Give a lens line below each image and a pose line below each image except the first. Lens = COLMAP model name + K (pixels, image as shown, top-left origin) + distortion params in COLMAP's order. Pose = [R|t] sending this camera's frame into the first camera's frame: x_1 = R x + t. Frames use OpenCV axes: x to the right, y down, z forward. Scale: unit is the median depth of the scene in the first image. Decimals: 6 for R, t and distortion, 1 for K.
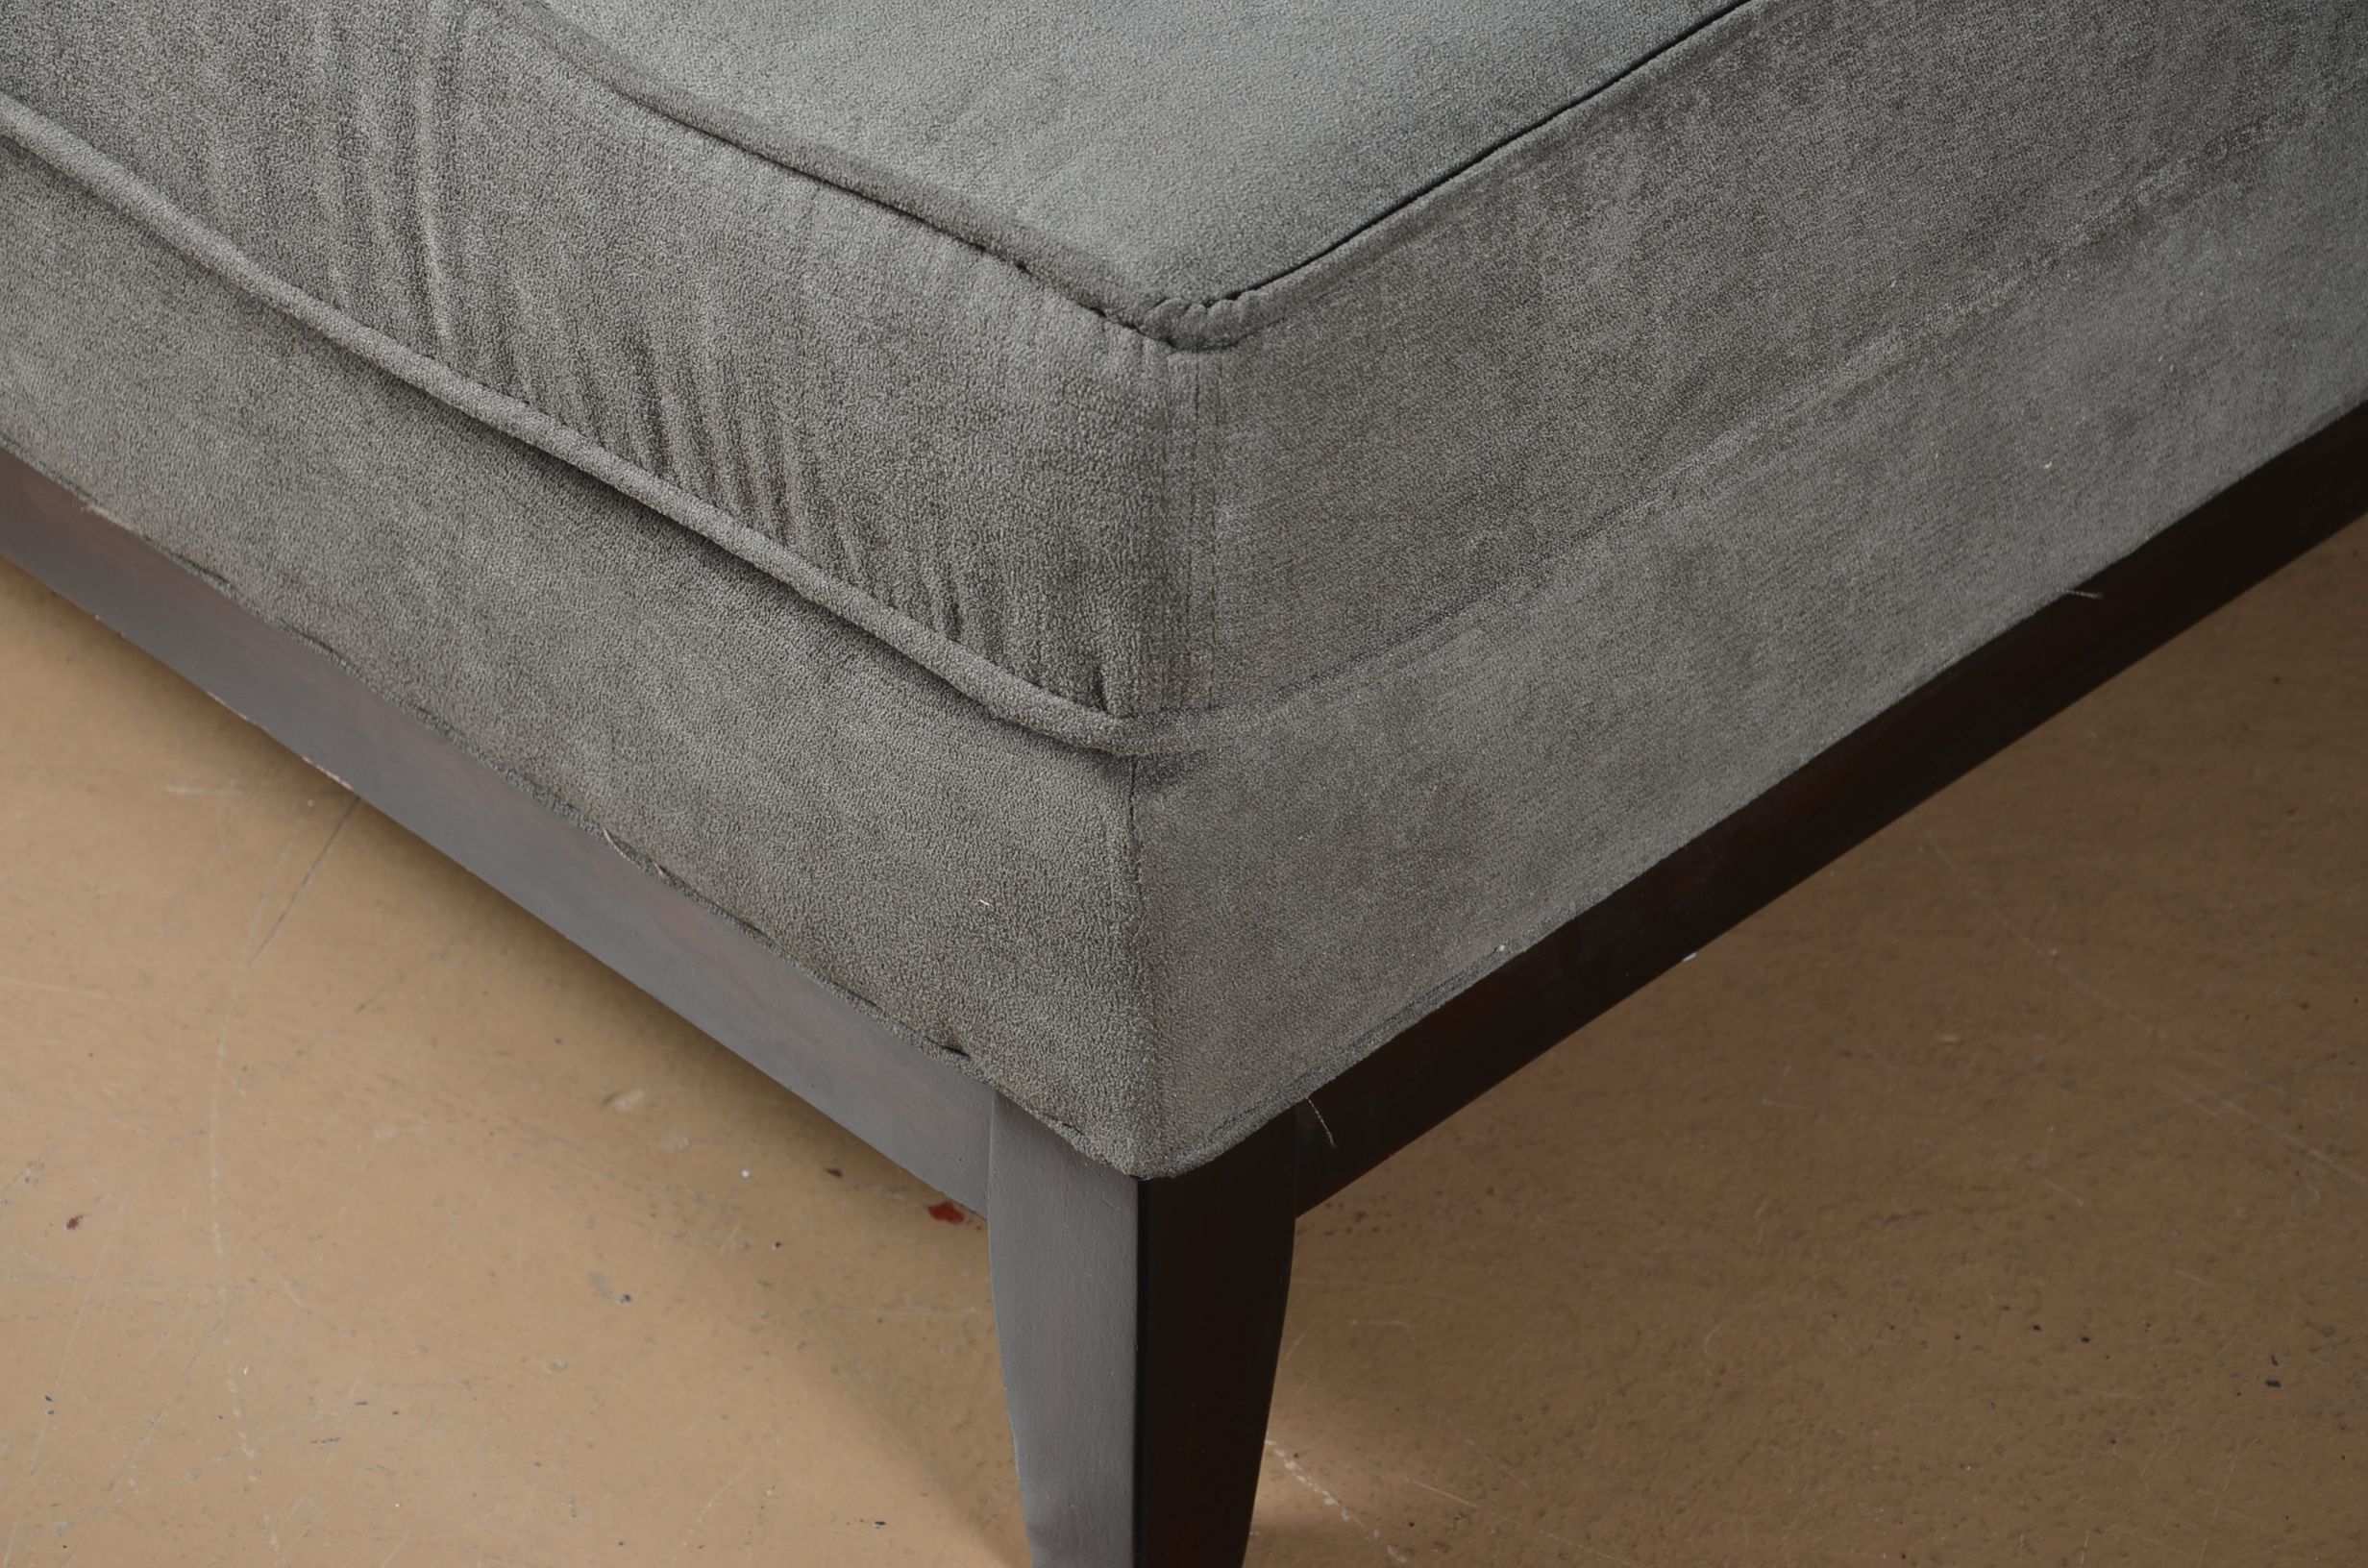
lens RADIAL K [[7880.4, 0, 1176.3], [0, 7880.4, 781.9], [0, 0, 1]] dist [0.855316, 0.000000]
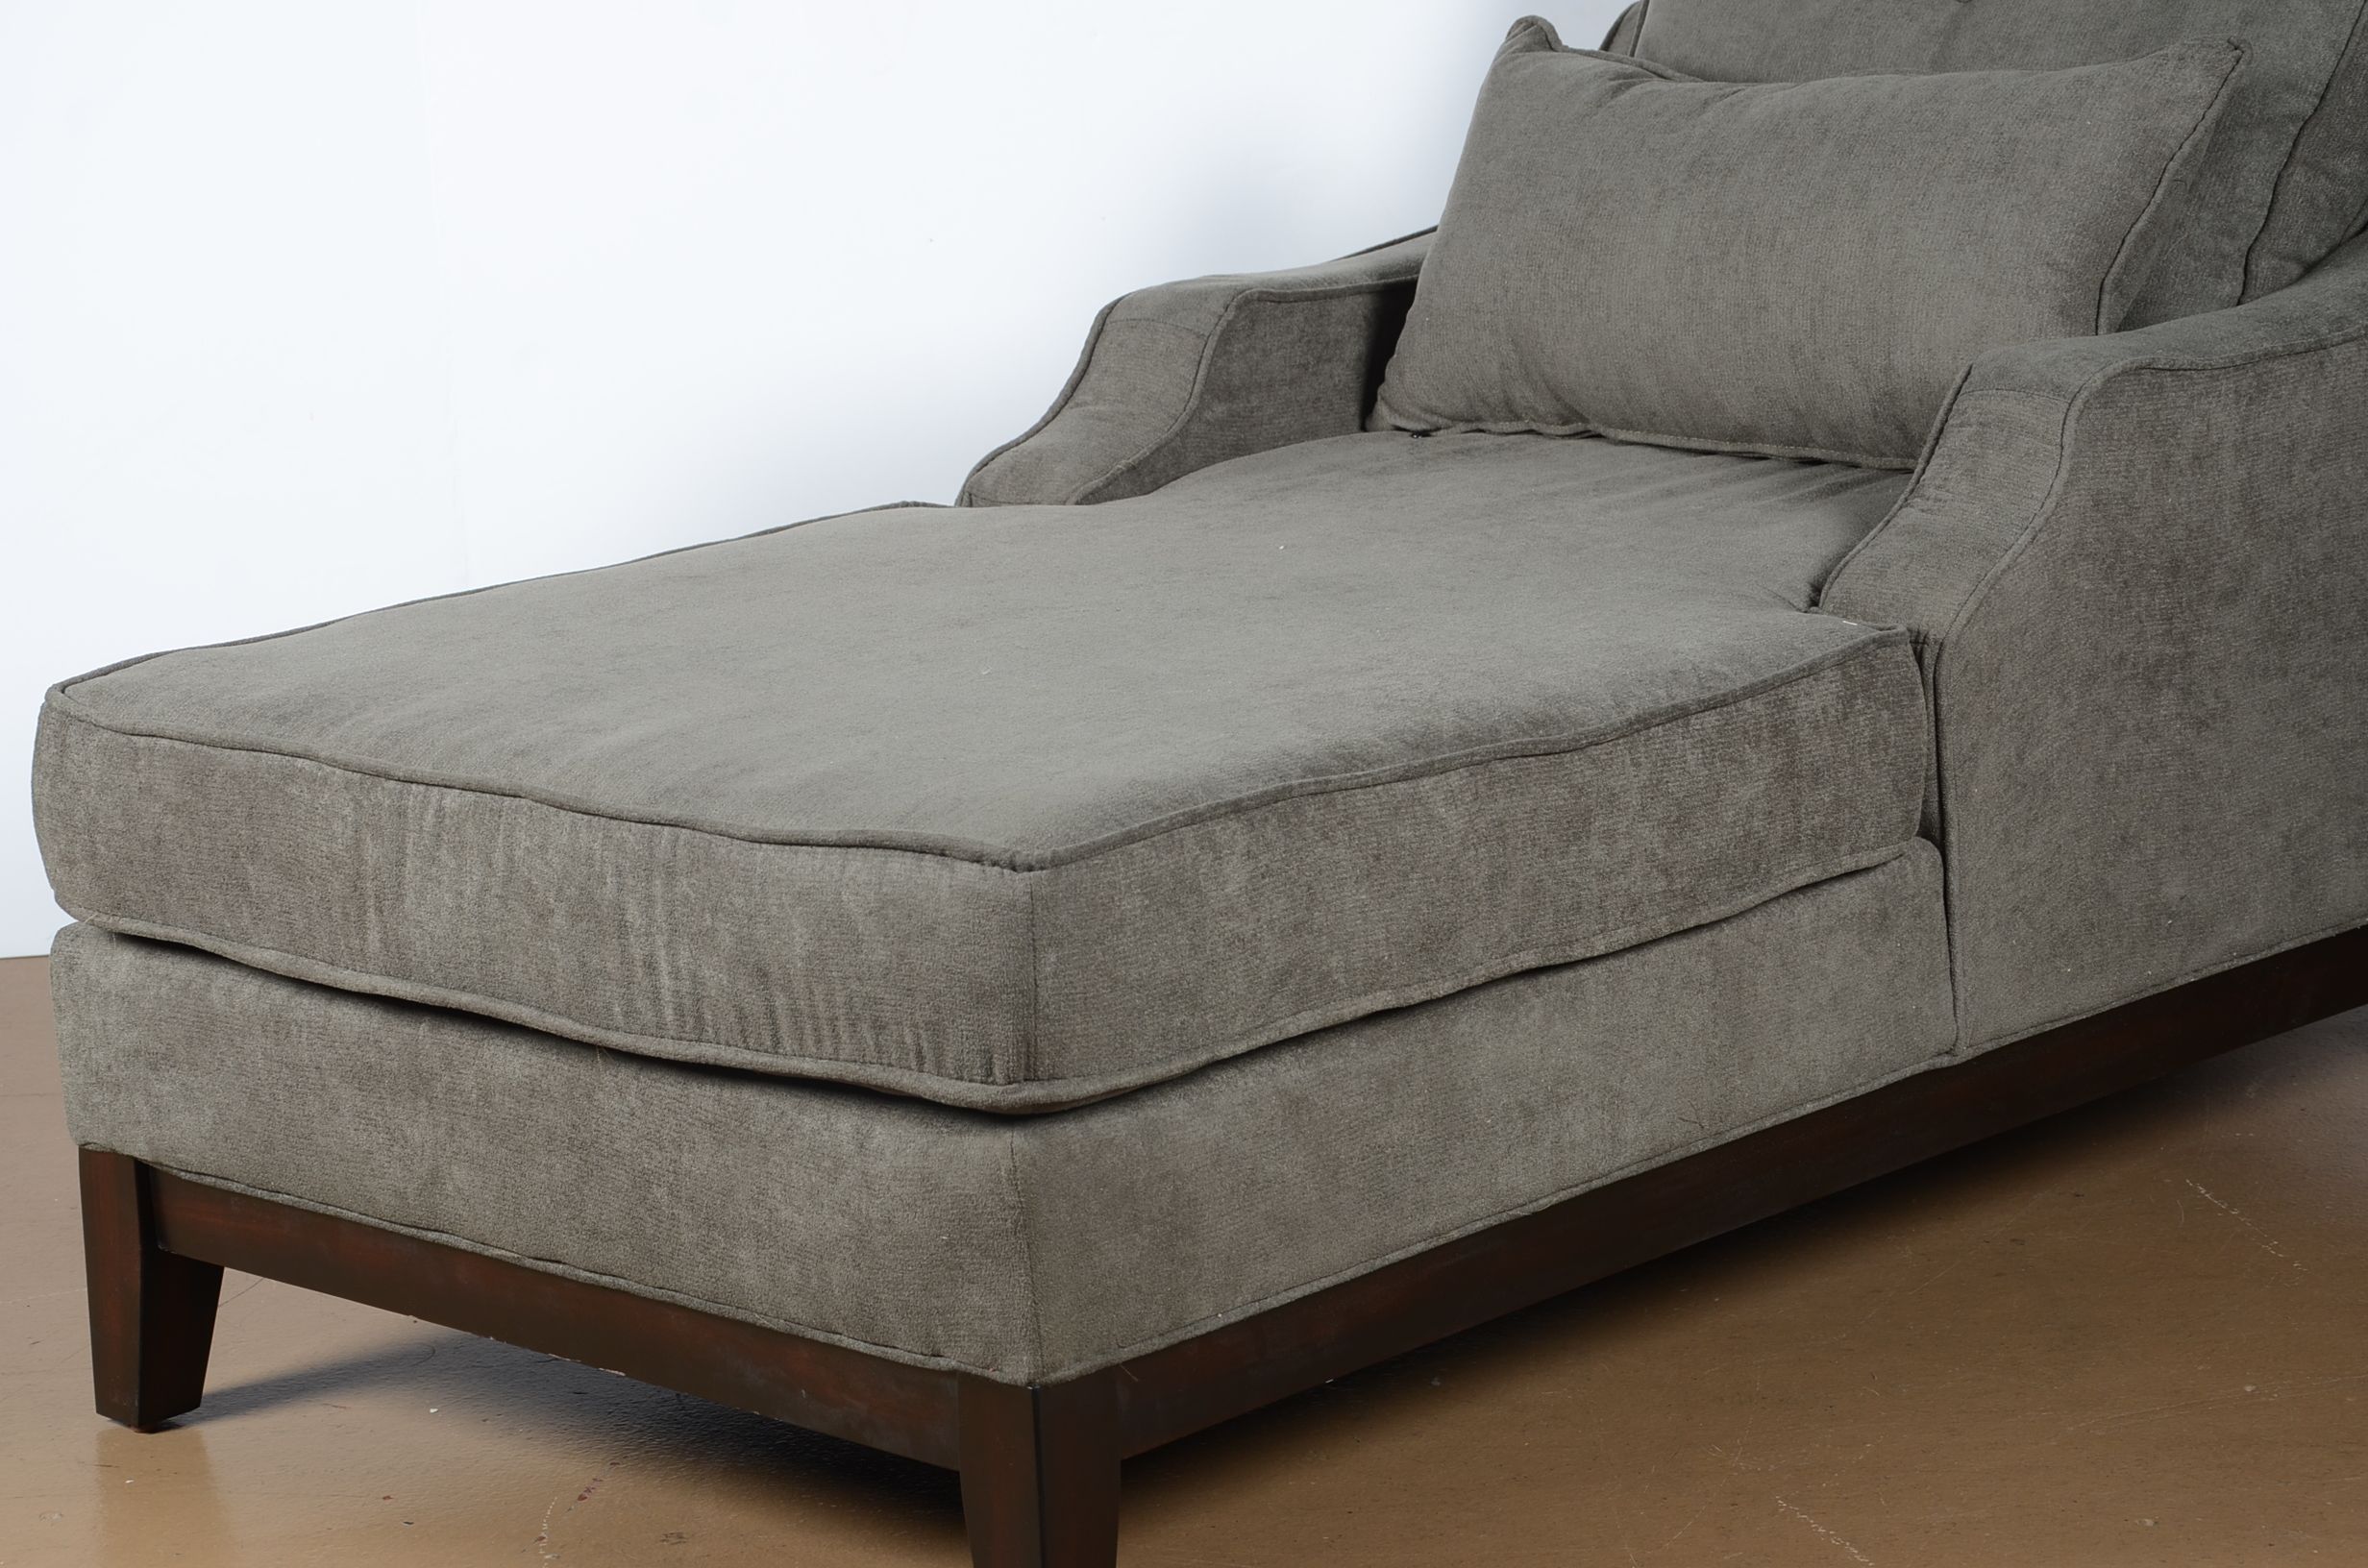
lens RADIAL K [[5637.2, 0, 1182.6], [0, 5637.2, 803.4], [0, 0, 1]] dist [0.605351, 0.000000]
pose [[0.998384, -0.056586, 0.005232, 0.033968], [0.053593, 0.906952, -0.417811, 0.512993], [0.018897, 0.417417, 0.908519, -0.331044]]
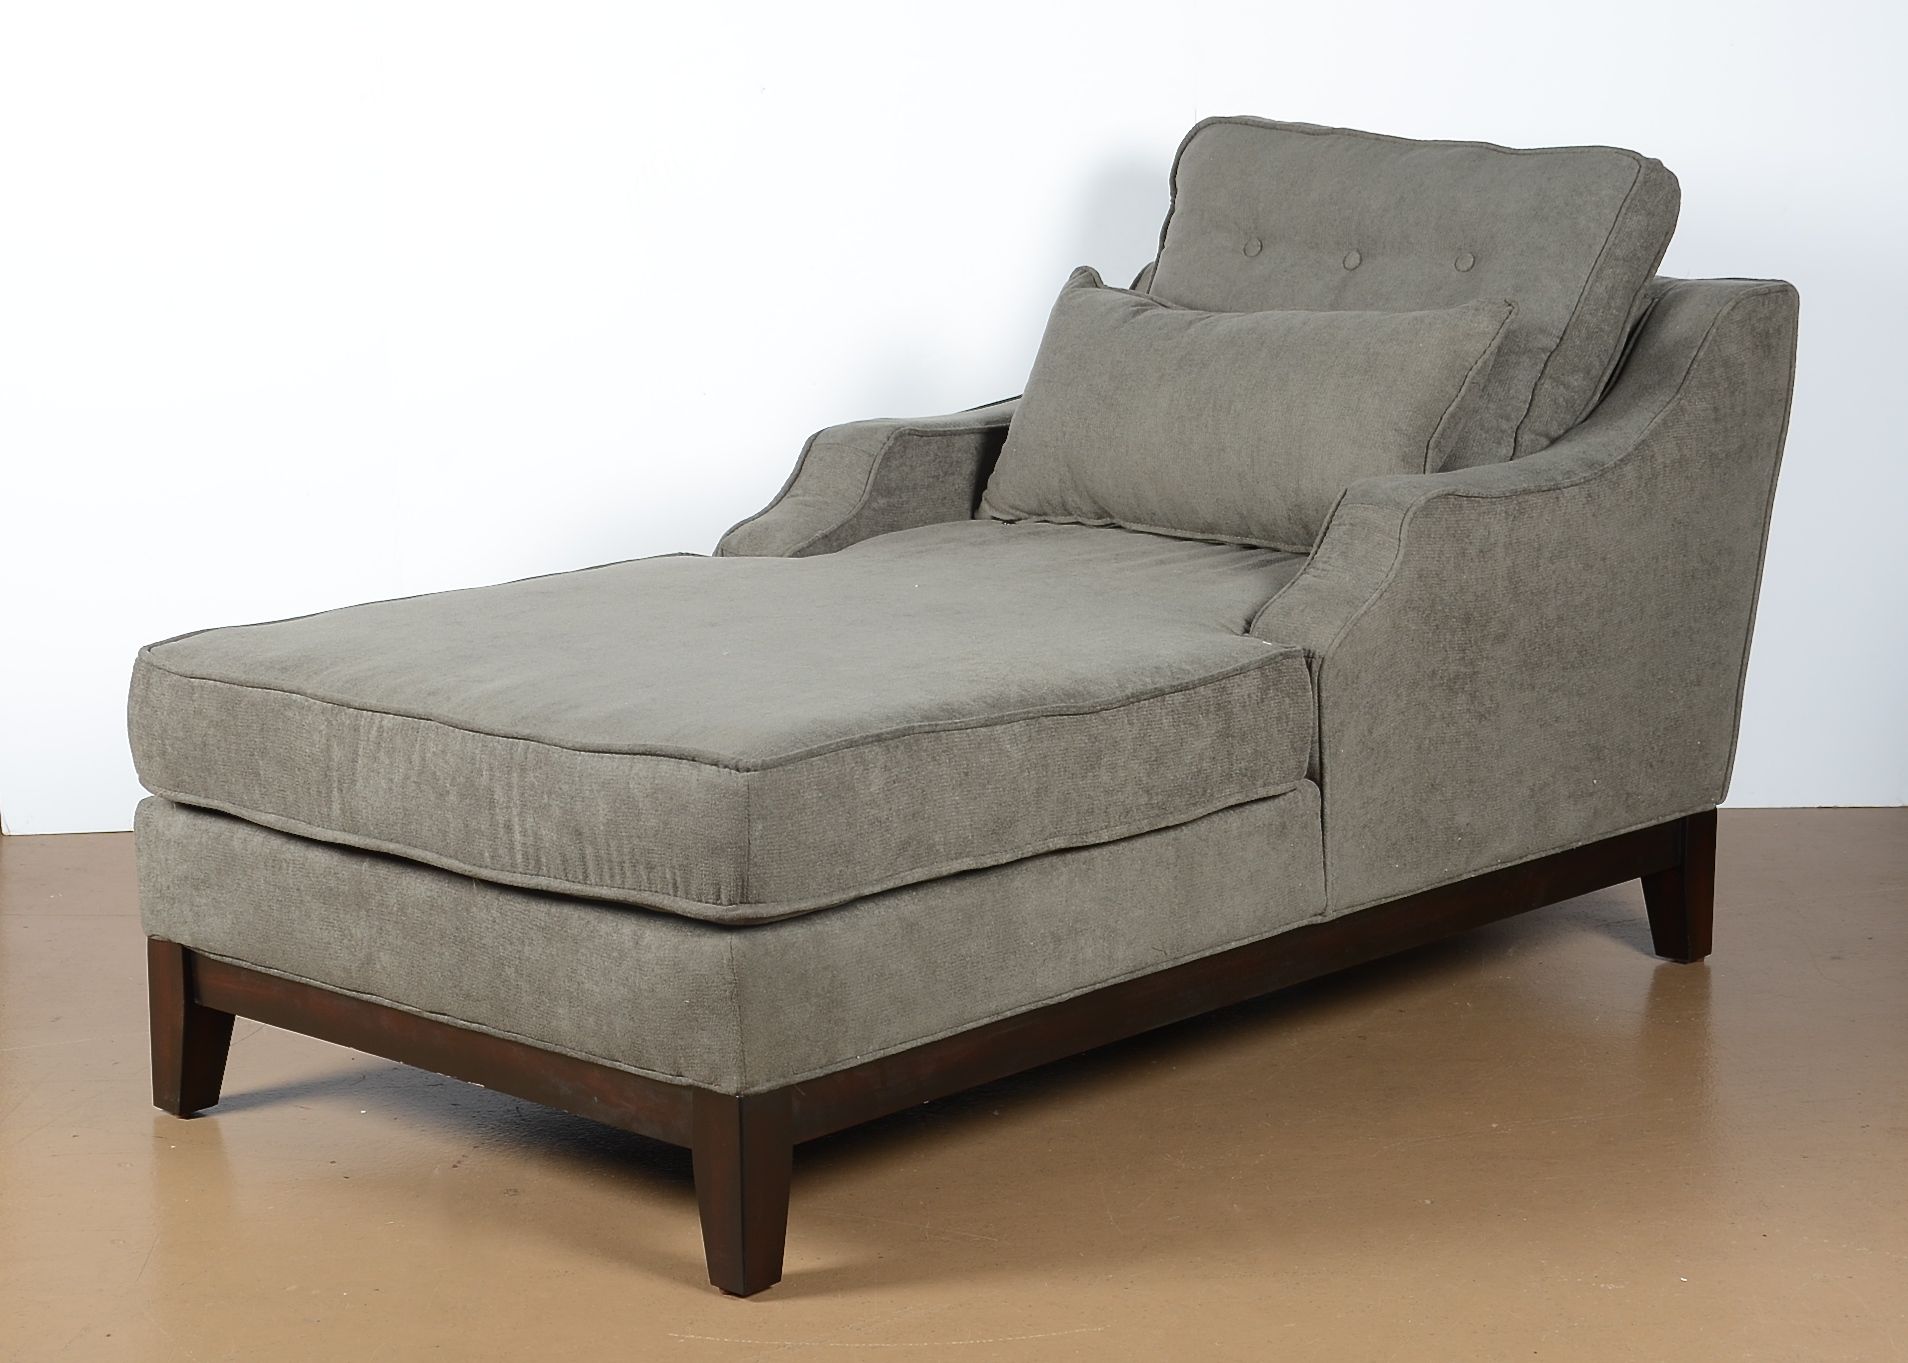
lens RADIAL K [[3741.8, 0, 972.0], [0, 3741.8, 677.2], [0, 0, 1]] dist [0.220276, 0.000000]
pose [[0.999131, -0.024087, 0.034013, 0.041728], [0.036733, 0.894487, -0.445583, 0.573066], [-0.019692, 0.446445, 0.894594, -0.401270]]
